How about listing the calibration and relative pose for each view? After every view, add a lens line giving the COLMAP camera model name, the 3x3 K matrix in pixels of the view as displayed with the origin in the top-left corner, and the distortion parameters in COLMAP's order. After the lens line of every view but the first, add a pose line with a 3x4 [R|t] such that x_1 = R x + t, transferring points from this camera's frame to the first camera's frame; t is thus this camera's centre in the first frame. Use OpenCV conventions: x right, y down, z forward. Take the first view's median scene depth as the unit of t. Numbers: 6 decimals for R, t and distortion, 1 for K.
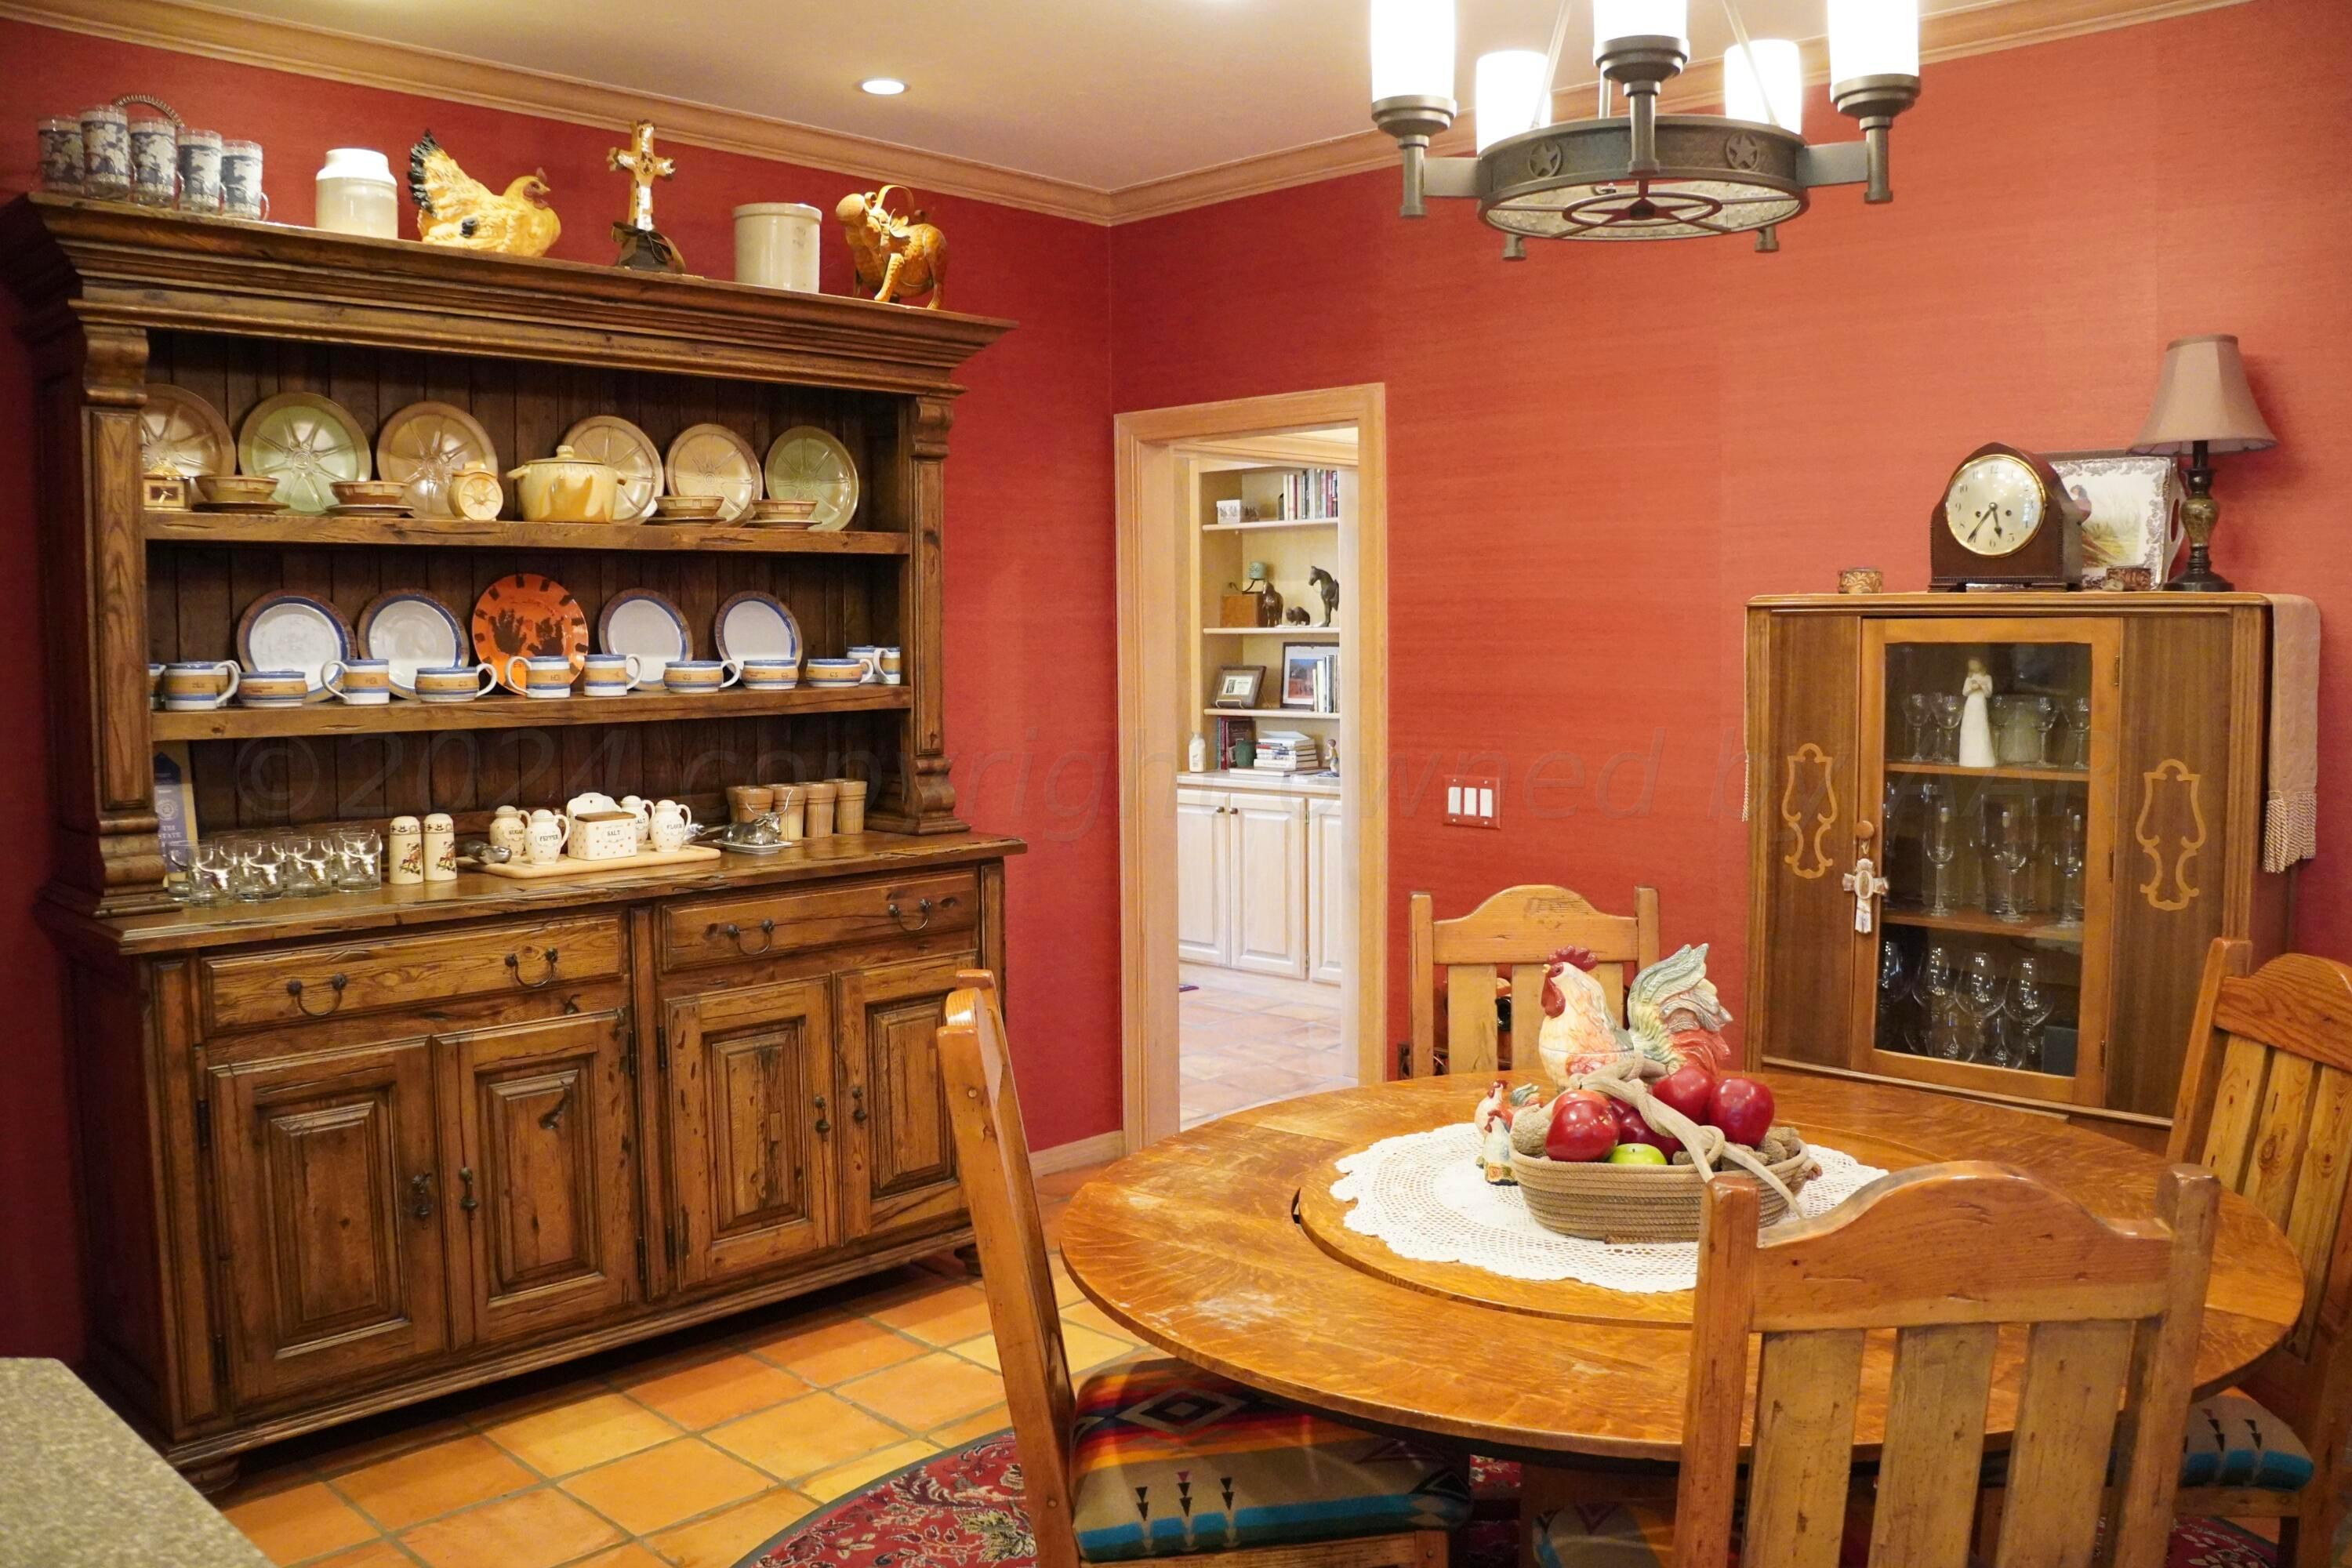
lens RADIAL K [[1857.3, 0, 1192.8], [0, 1857.3, 807.0], [0, 0, 1]] dist [-0.184355, 0.128409]
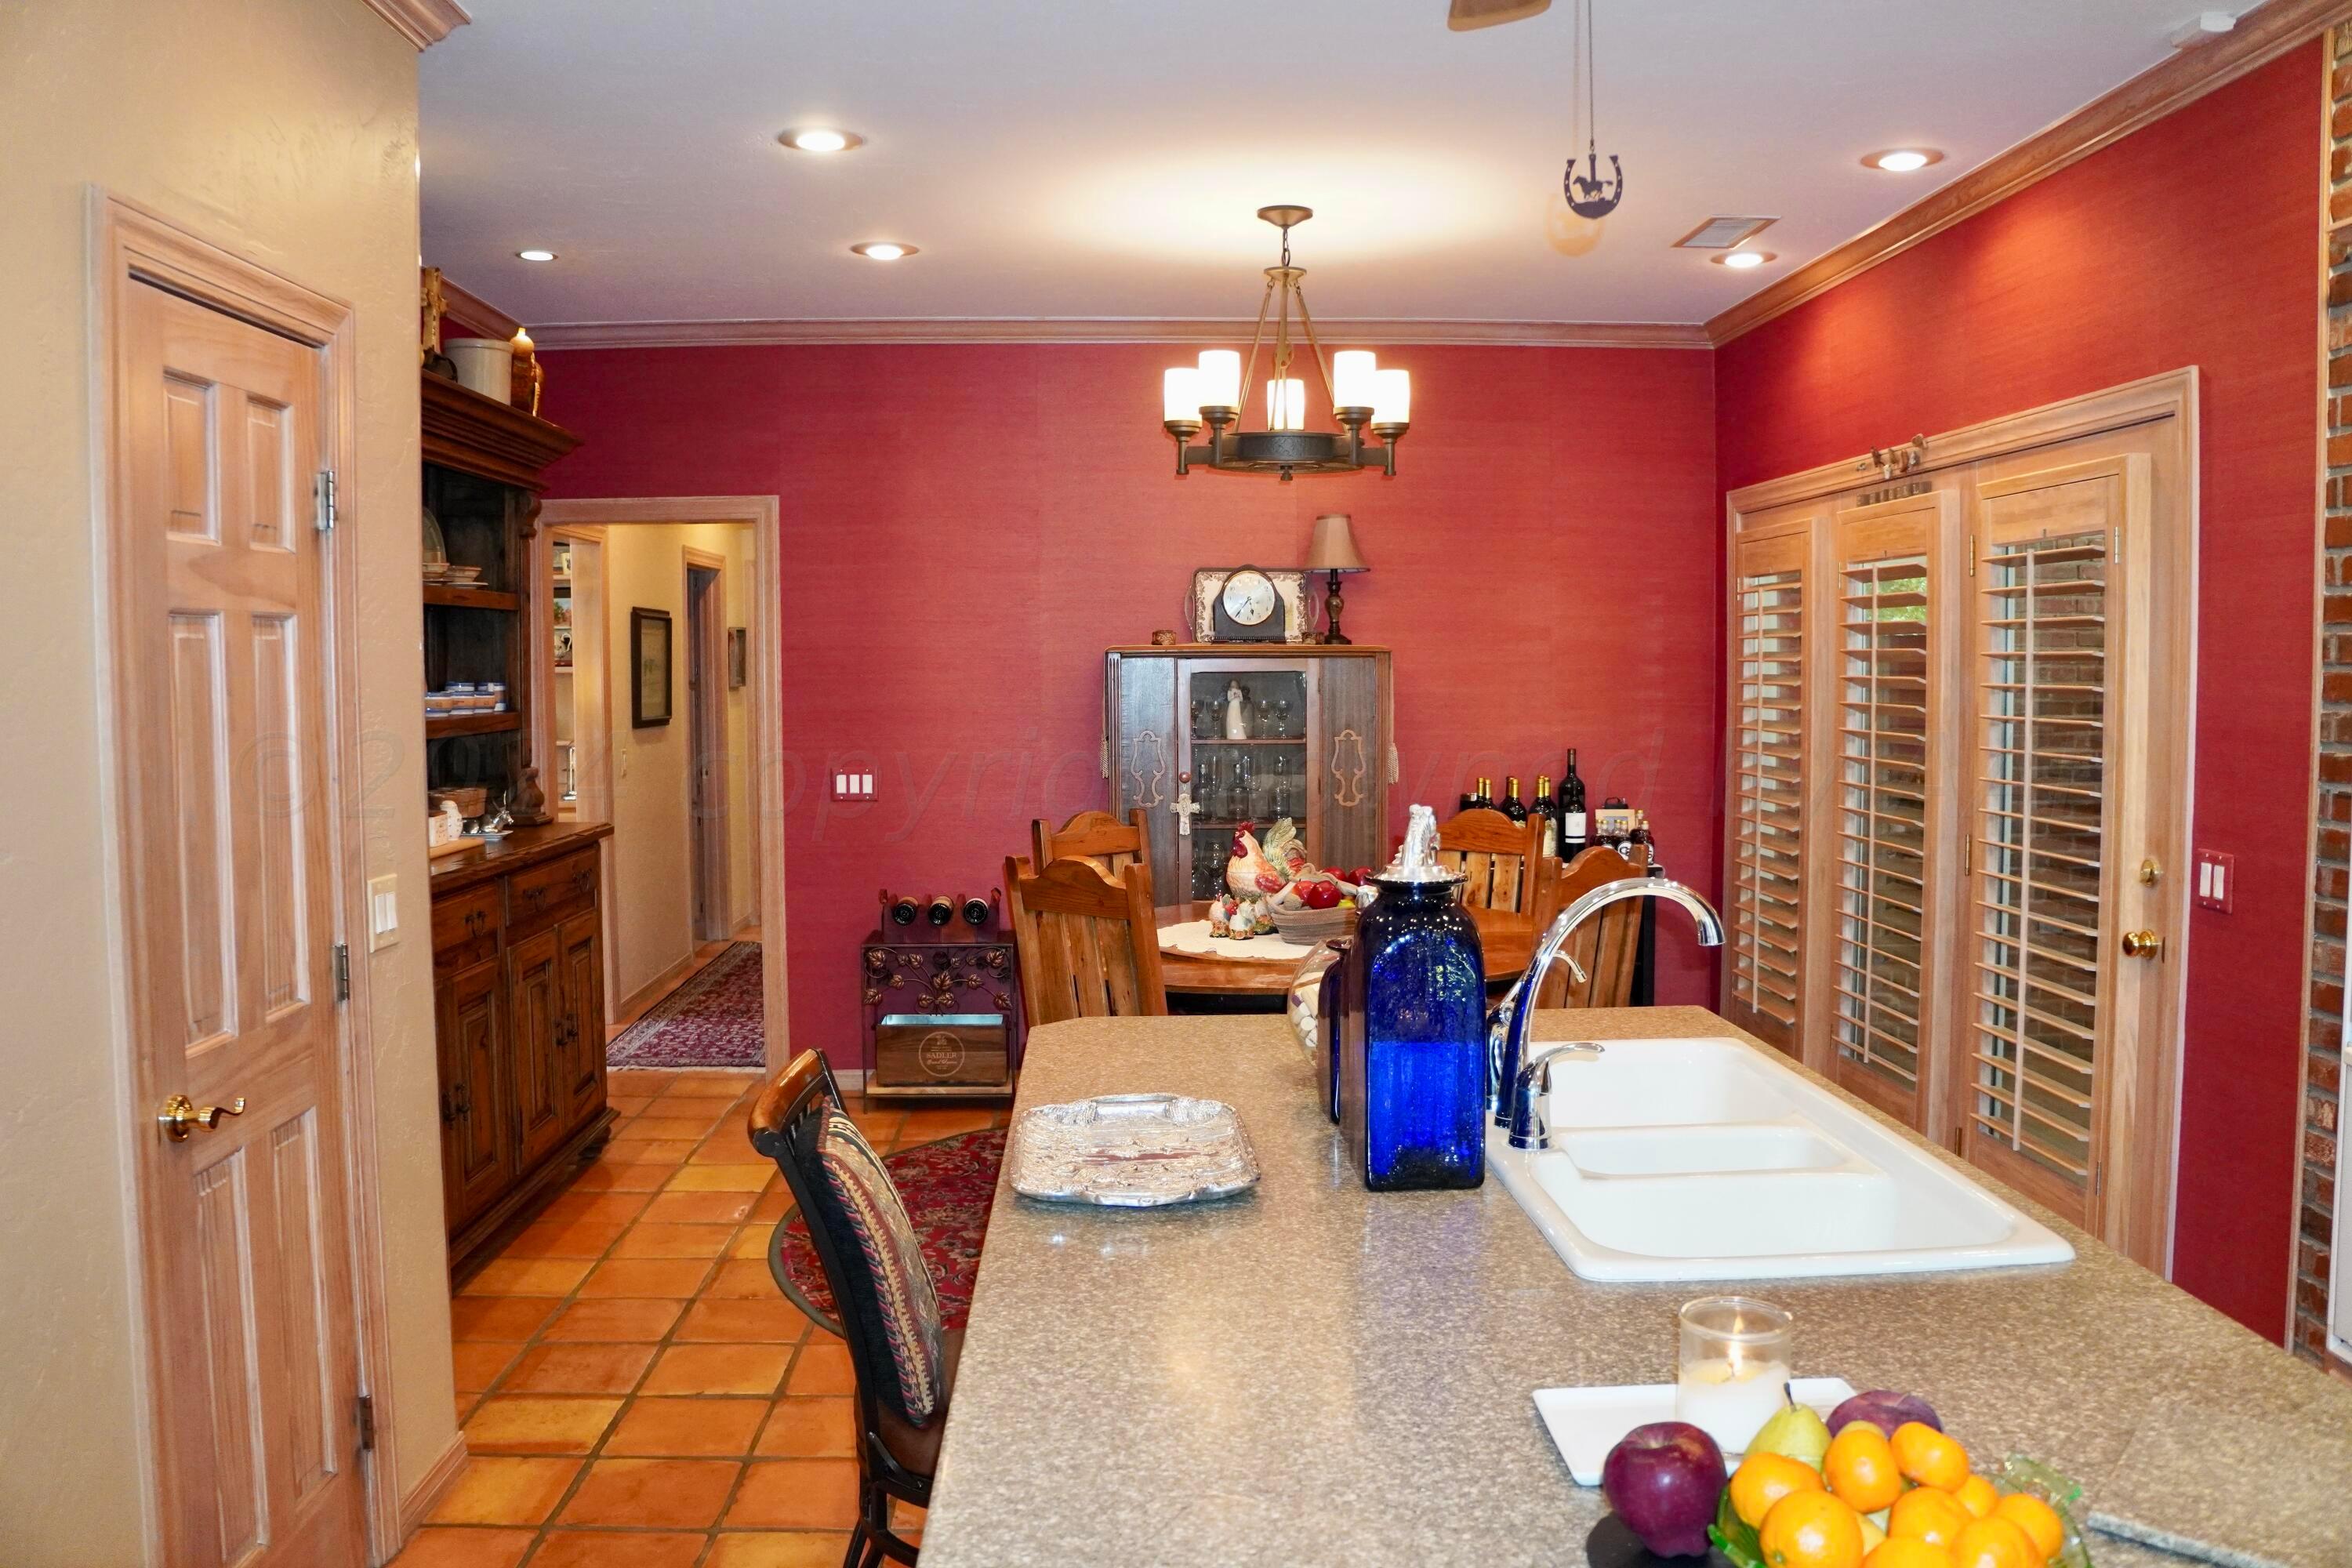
lens RADIAL K [[1857.3, 0, 1177.6], [0, 1857.3, 778.4], [0, 0, 1]] dist [-0.184355, 0.128409]
pose [[0.698922, -0.039867, 0.714086, -0.820015], [0.065336, 0.997829, -0.008240, 0.024521], [-0.712208, 0.052415, 0.700009, -0.242214]]
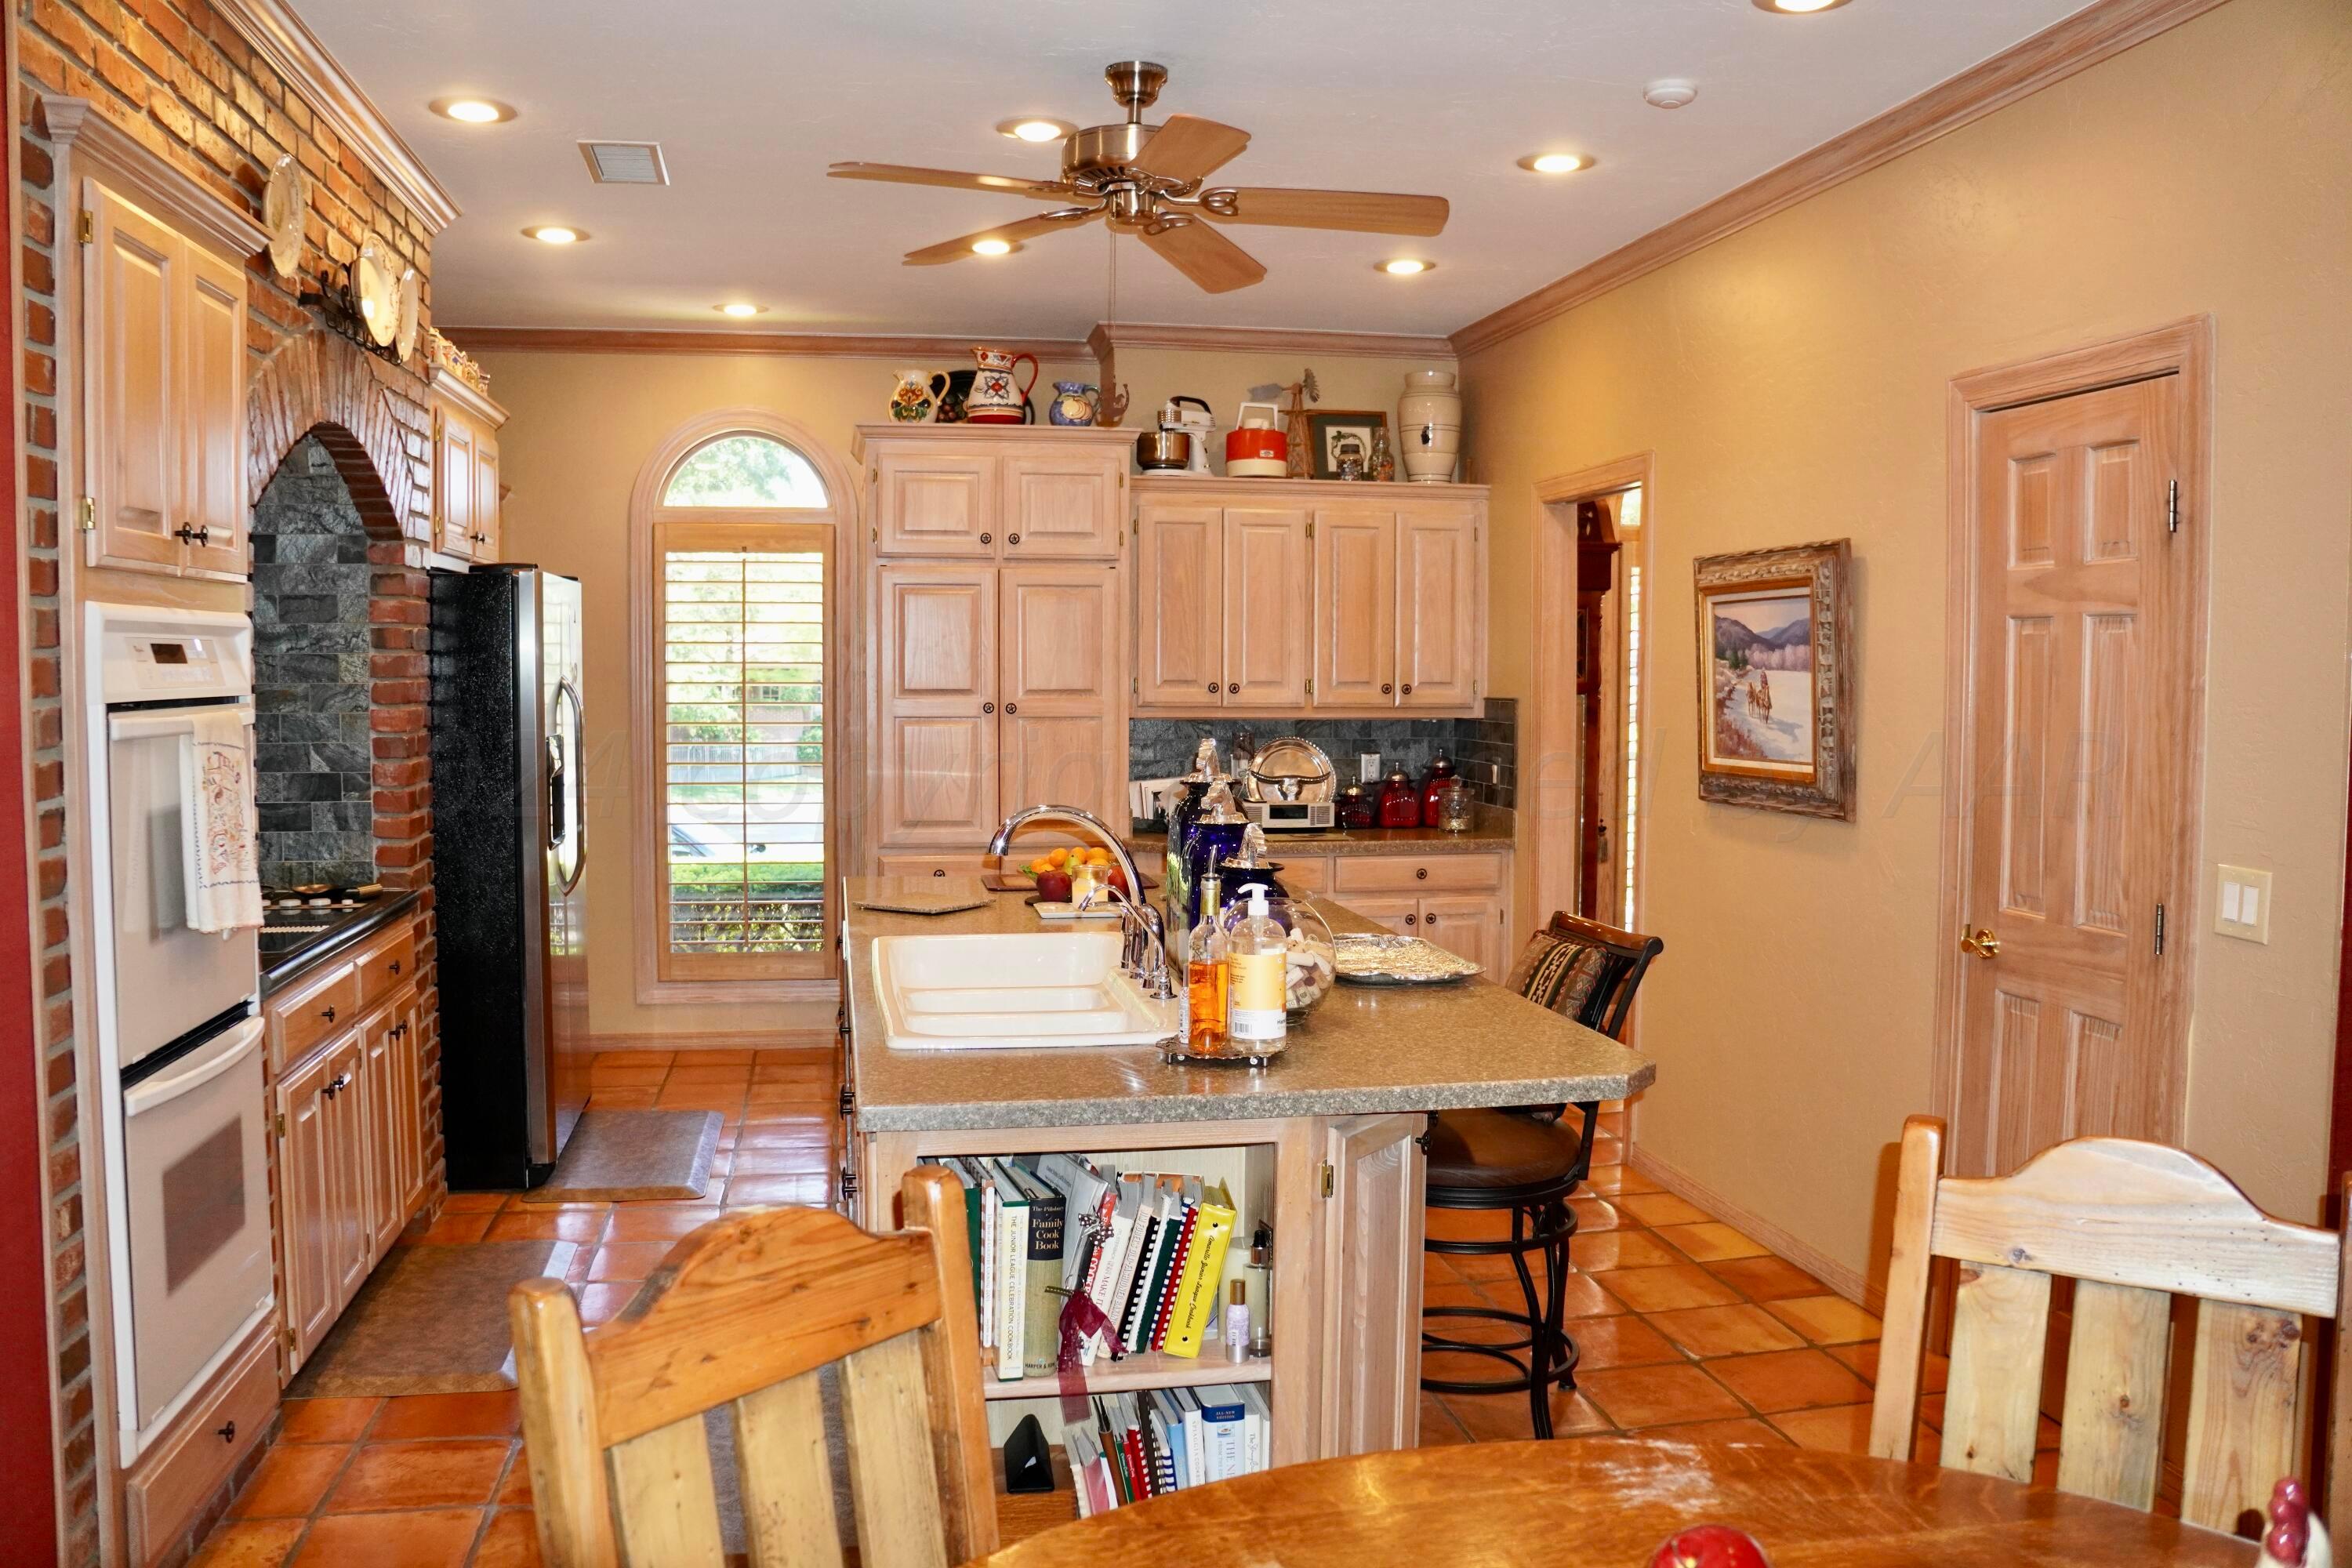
lens RADIAL K [[1857.3, 0, 1176.9], [0, 1857.3, 781.8], [0, 0, 1]] dist [-0.184355, 0.128409]
pose [[-0.588960, 0.064211, -0.805607, 0.394113], [-0.070257, 0.988997, 0.130191, -0.066650], [0.805102, 0.133277, -0.577968, 0.629529]]
